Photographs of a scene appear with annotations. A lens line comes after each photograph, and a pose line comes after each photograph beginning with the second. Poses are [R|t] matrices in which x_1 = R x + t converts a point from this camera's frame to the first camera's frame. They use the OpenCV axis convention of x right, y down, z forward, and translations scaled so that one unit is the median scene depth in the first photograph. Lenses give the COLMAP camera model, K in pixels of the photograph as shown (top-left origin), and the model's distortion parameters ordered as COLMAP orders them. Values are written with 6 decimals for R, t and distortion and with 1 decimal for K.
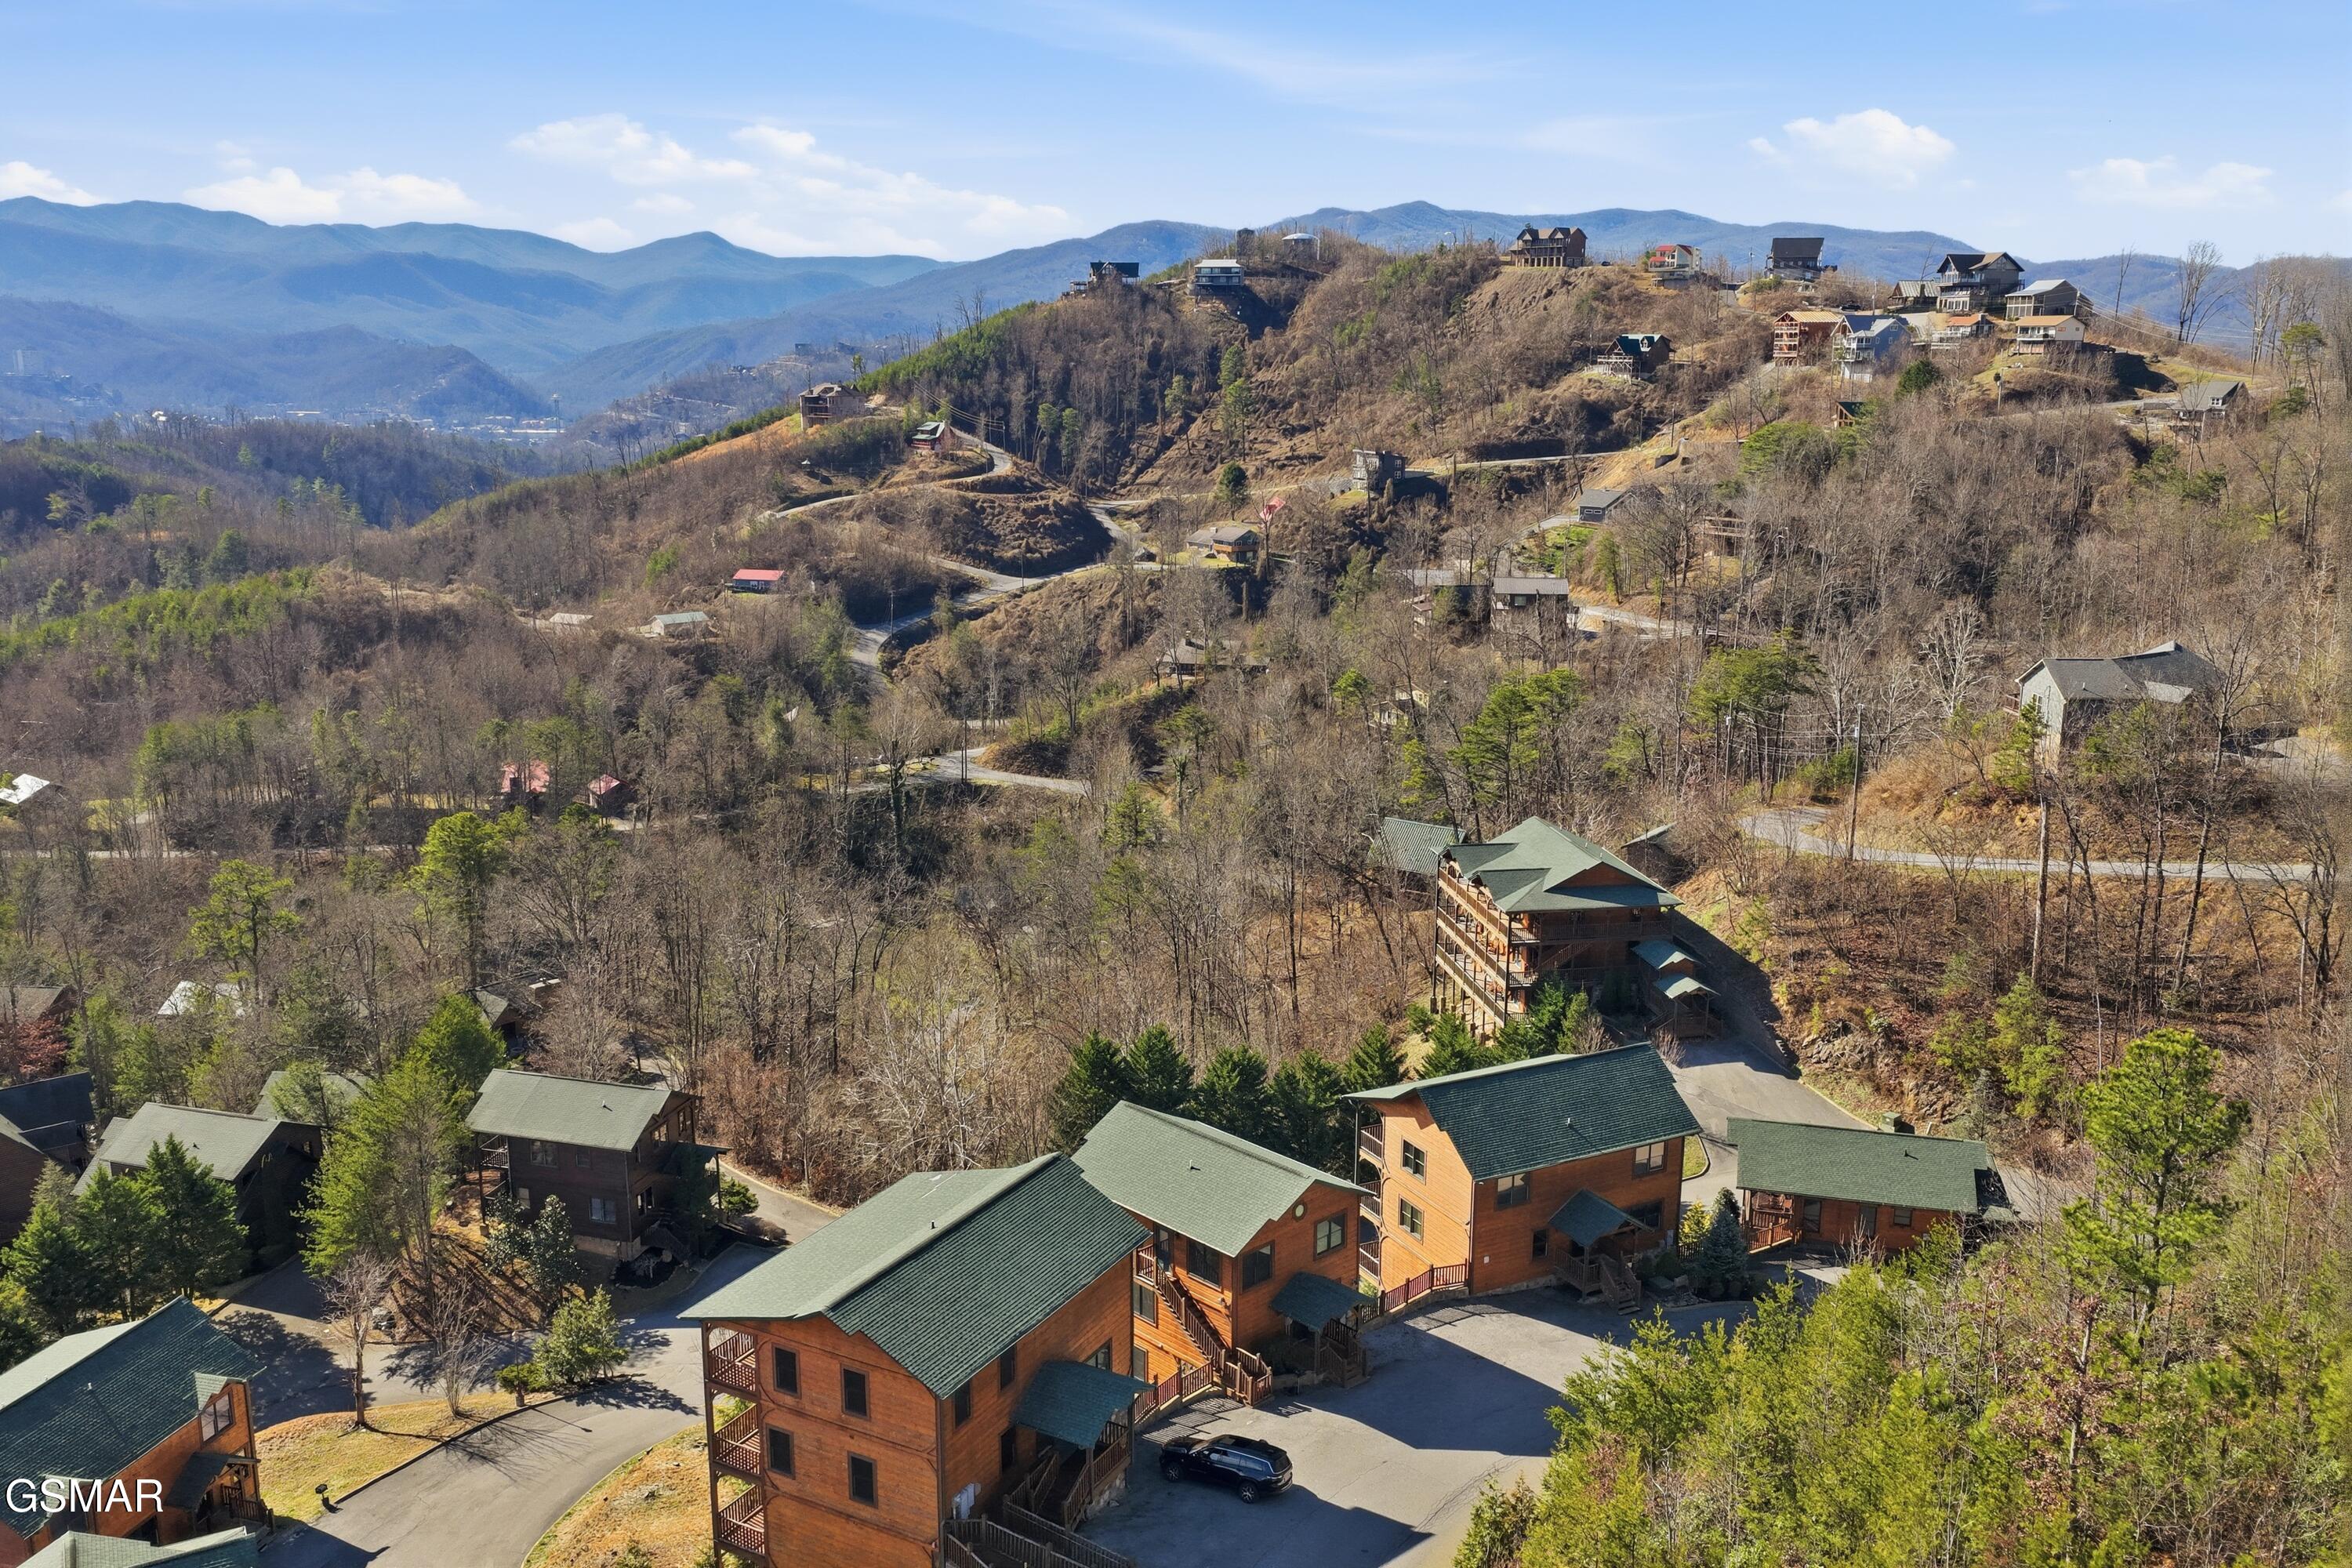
lens RADIAL K [[1953.4, 0, 1178.7], [0, 1953.4, 791.8], [0, 0, 1]] dist [-0.011598, 0.037443]
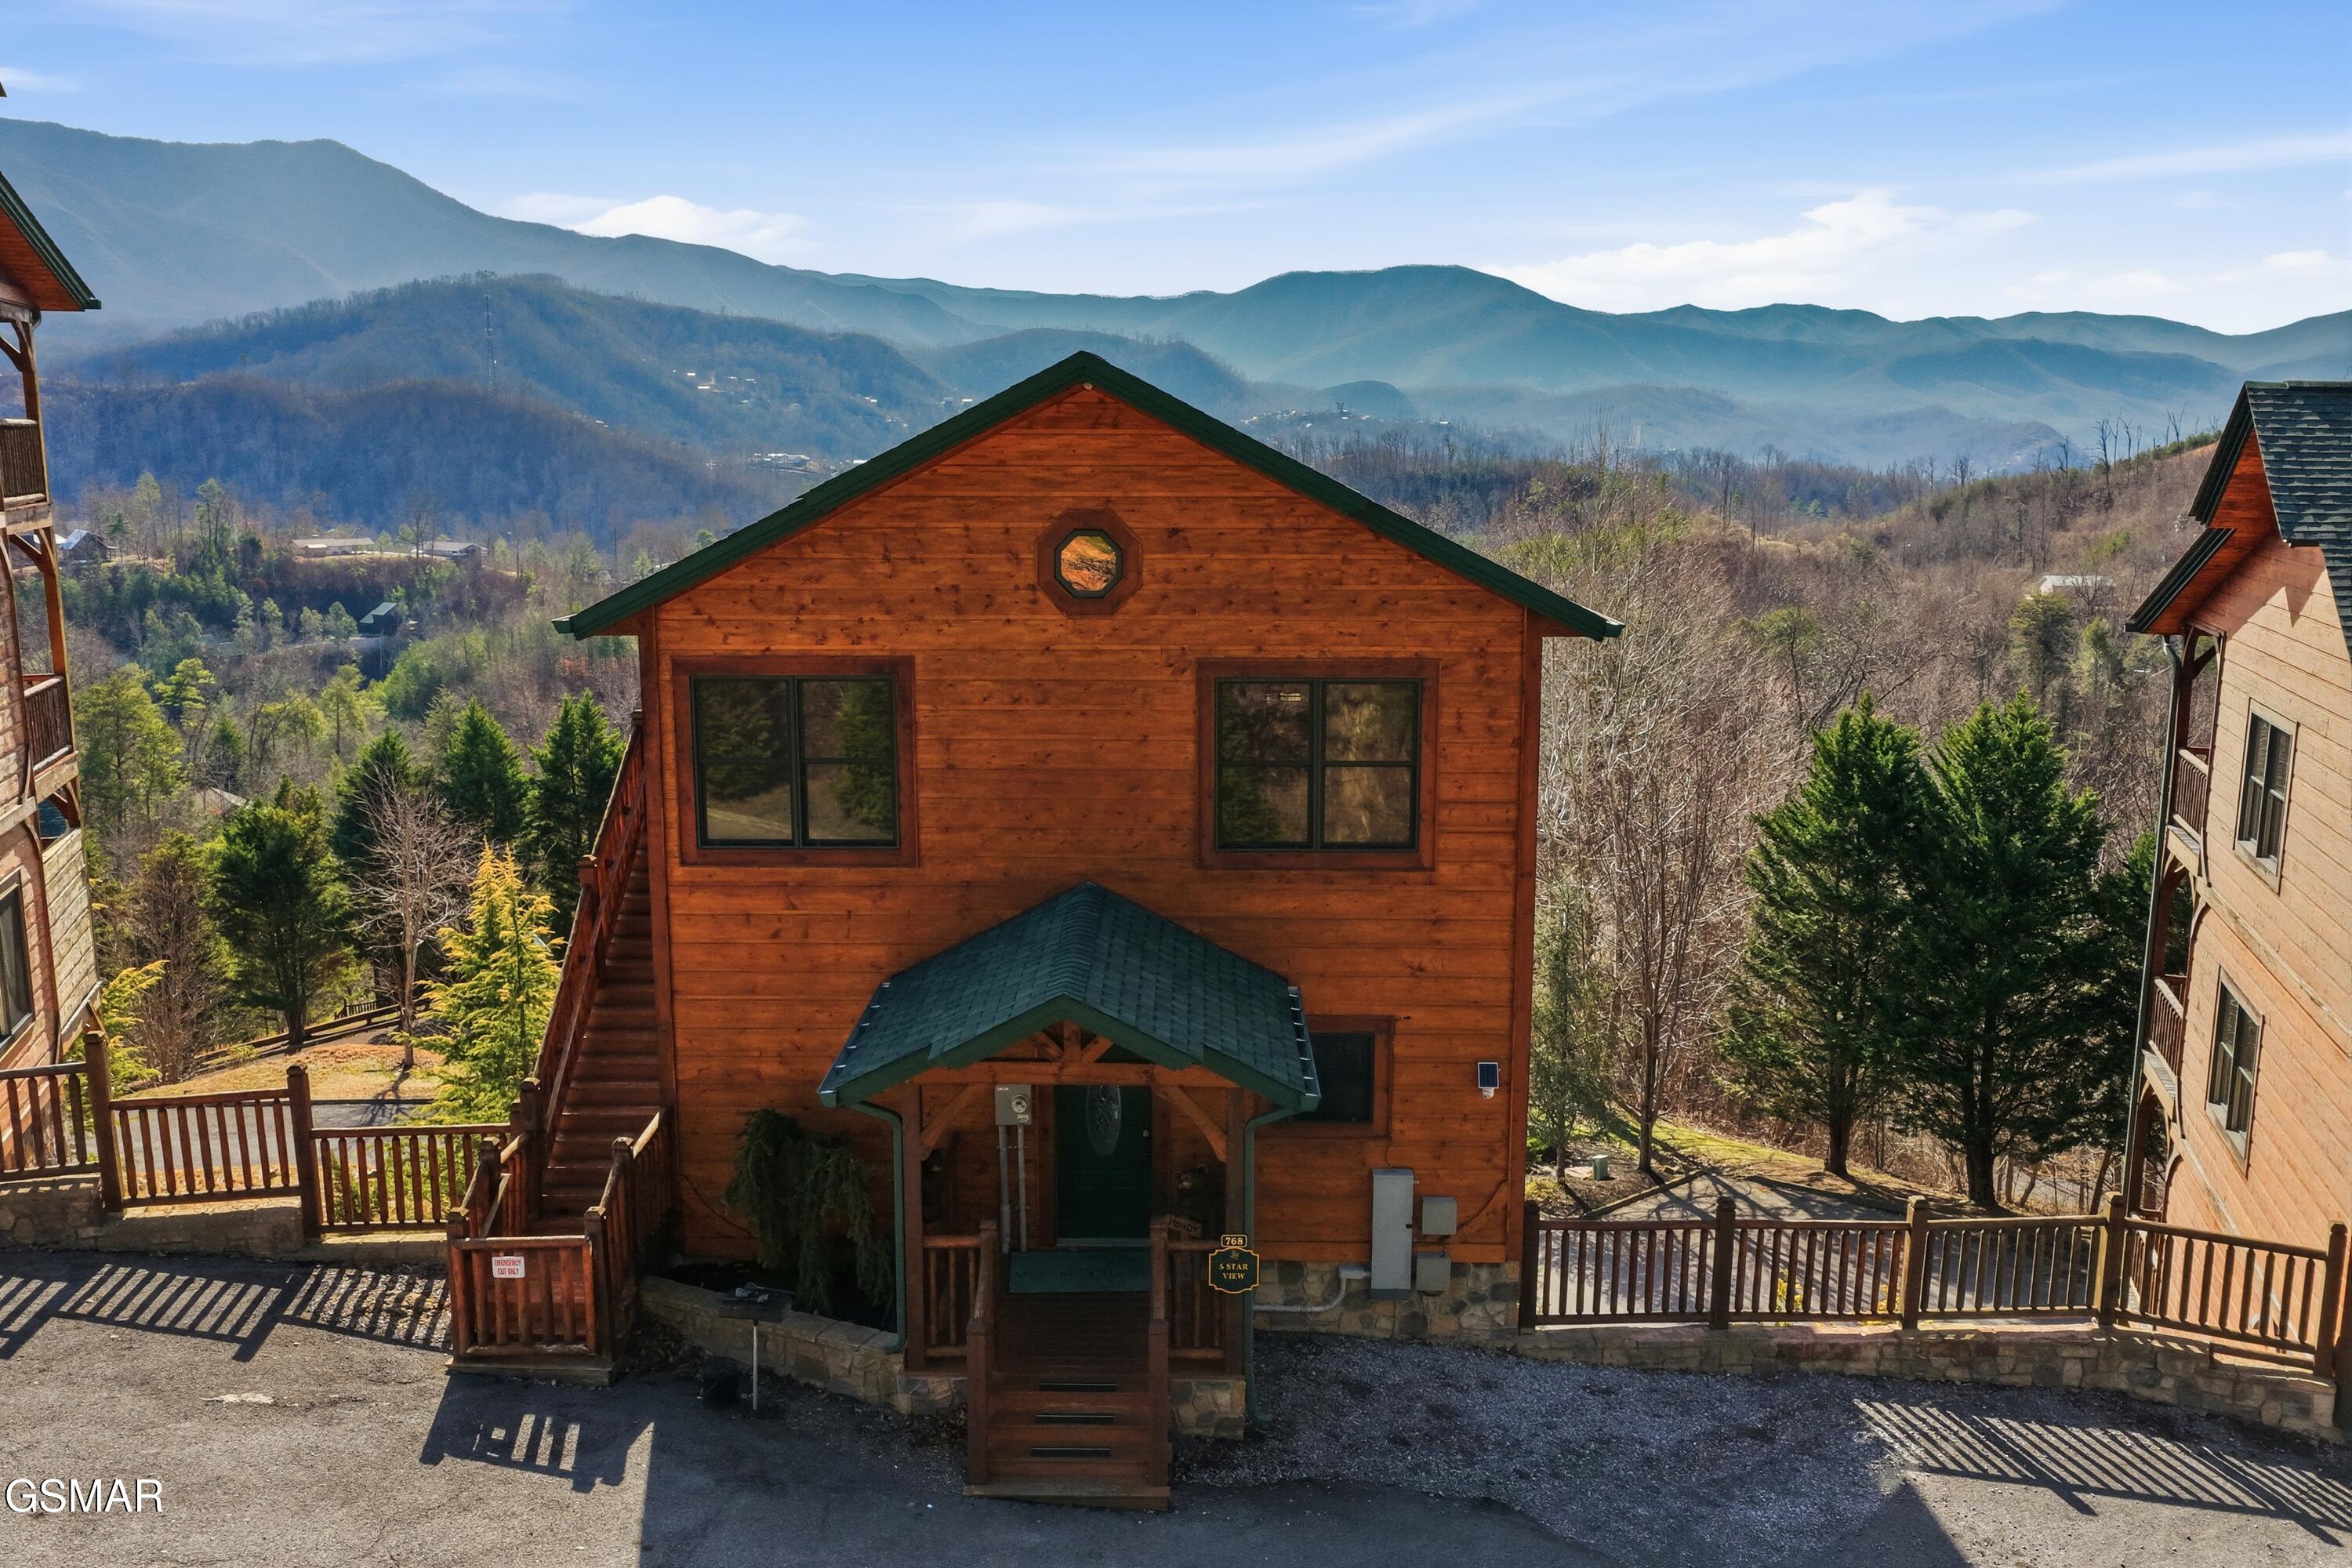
lens RADIAL K [[1949.3, 0, 1178.6], [0, 1949.3, 797.1], [0, 0, 1]] dist [-0.006315, 0.022224]
pose [[0.720994, 0.123321, -0.681880, 0.035962], [-0.153229, 0.988050, 0.016676, 0.040233], [0.675788, 0.092461, 0.731274, 0.148482]]
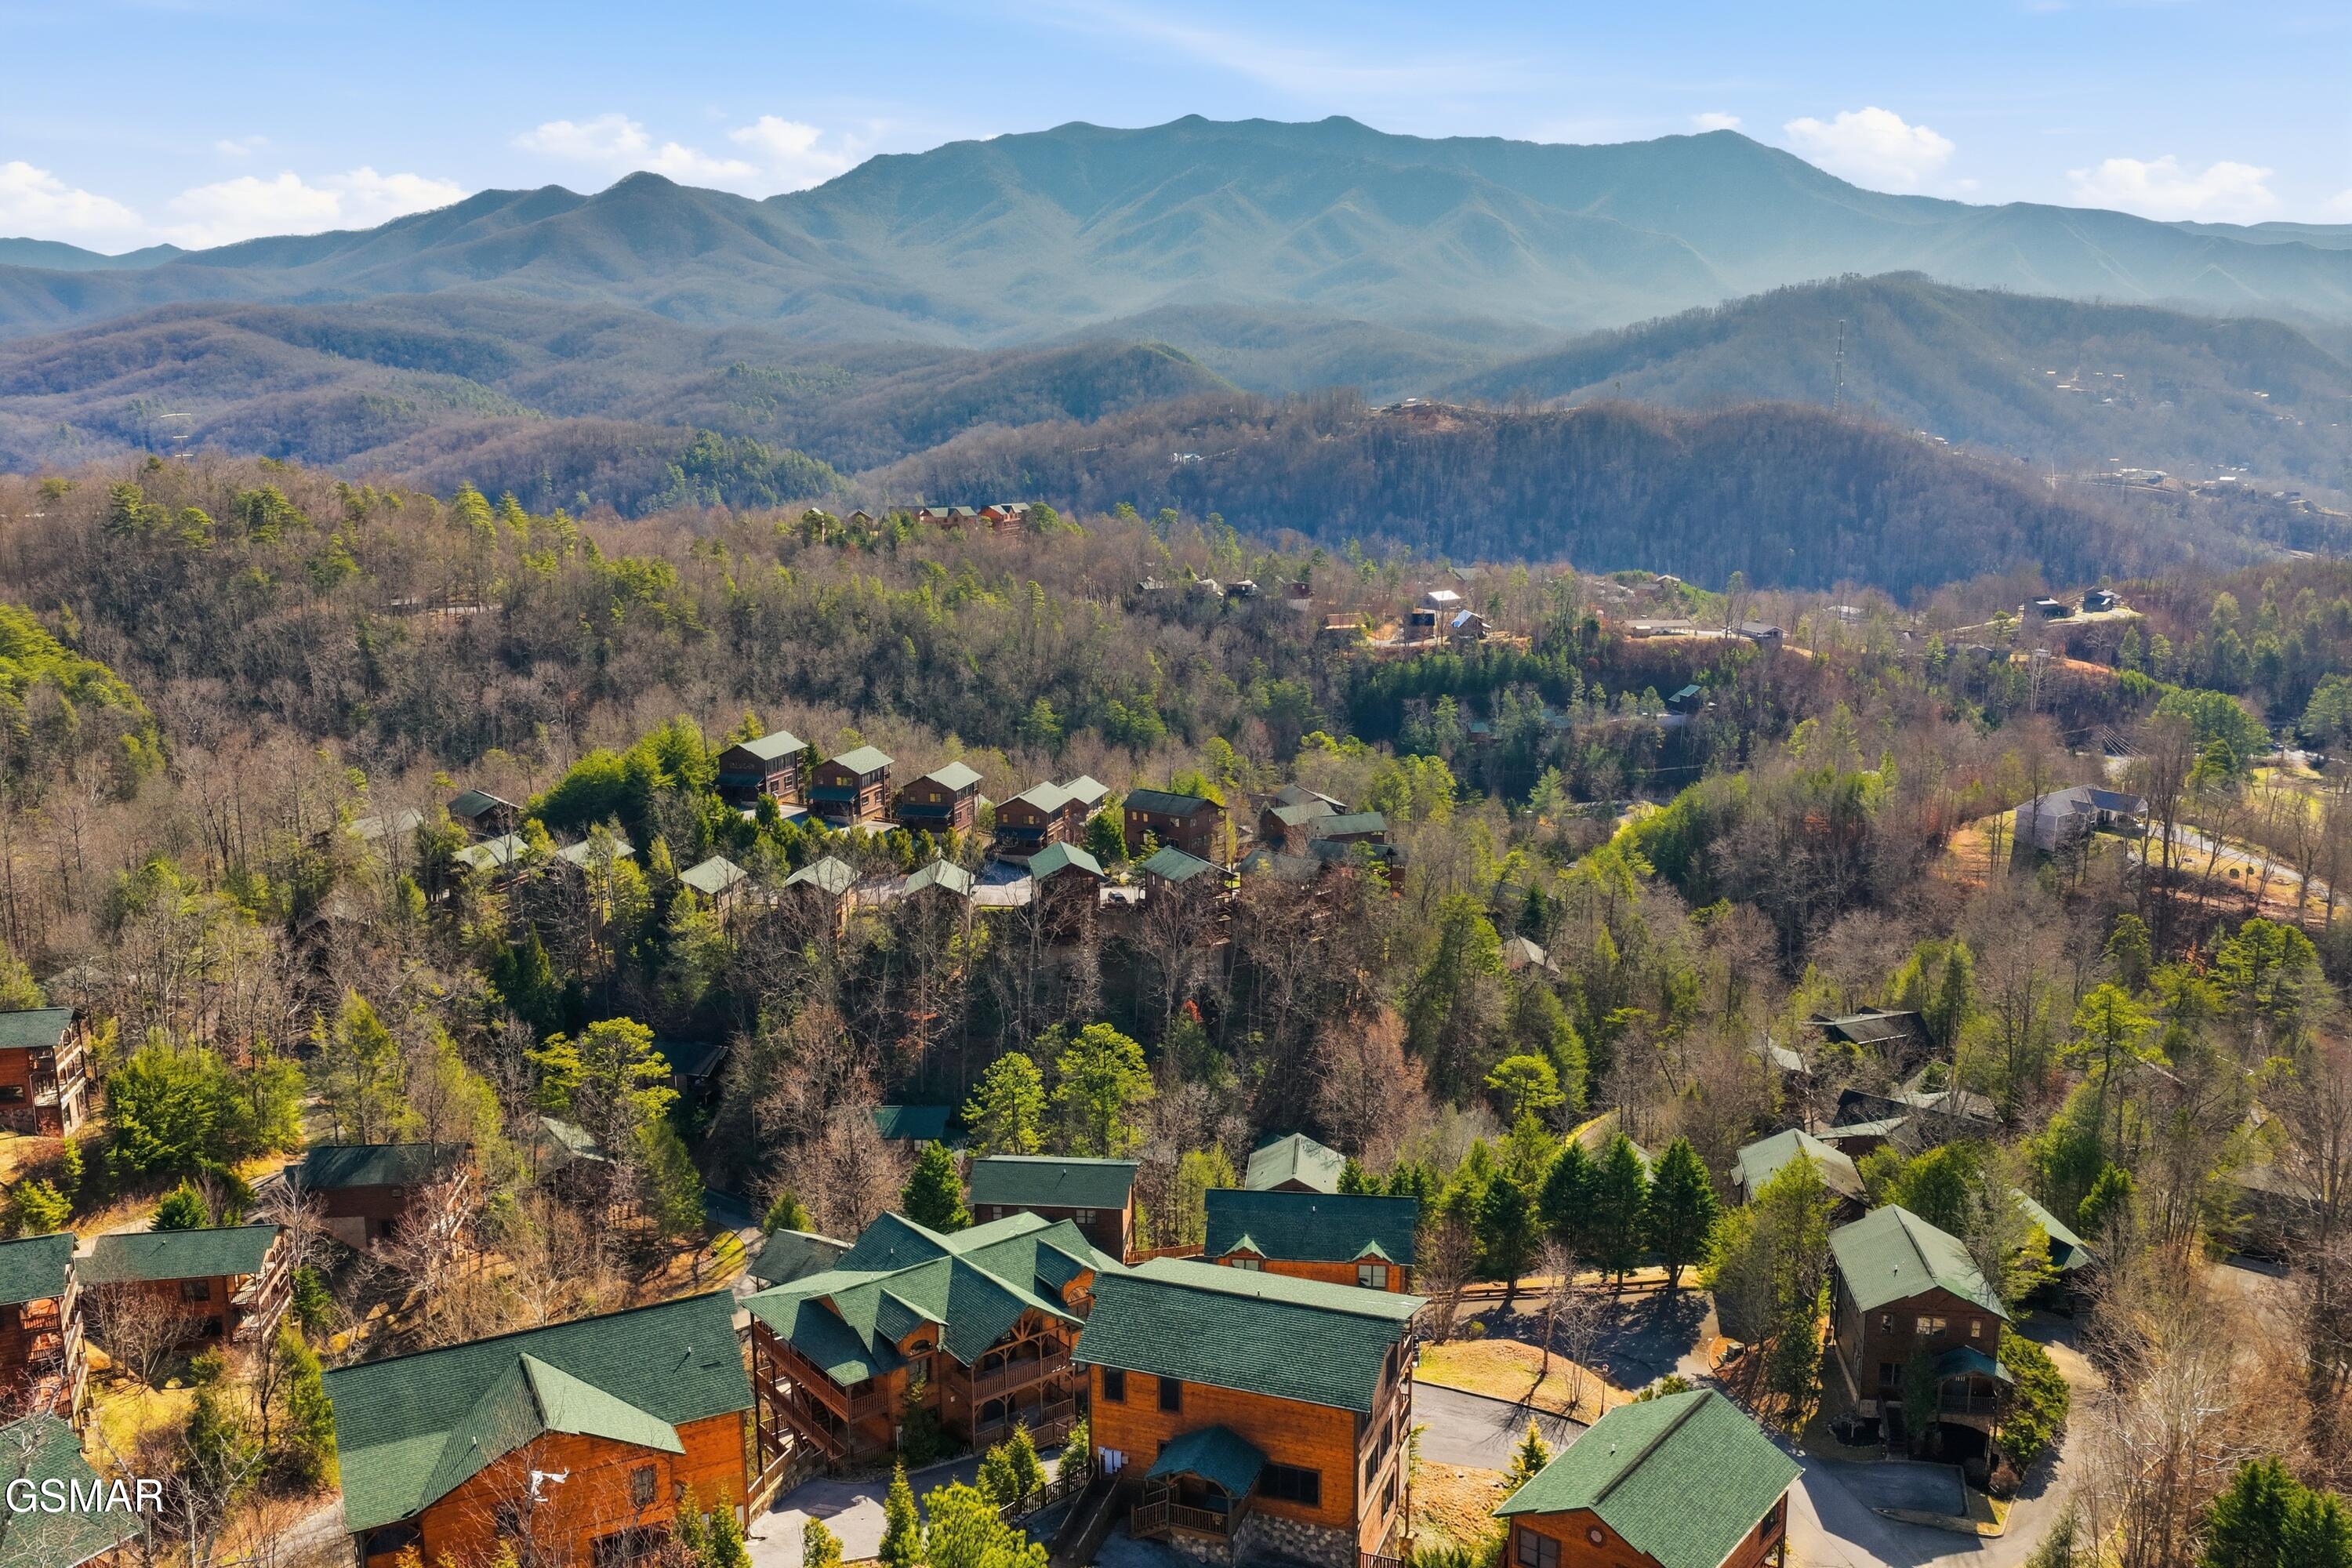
lens RADIAL K [[1970.1, 0, 1182.4], [0, 1970.1, 787.4], [0, 0, 1]] dist [-0.003136, 0.023178]
pose [[0.149330, 0.191216, -0.970122, 0.153476], [-0.218633, 0.963224, 0.156203, -0.041576], [0.964313, 0.188775, 0.185645, 0.096530]]
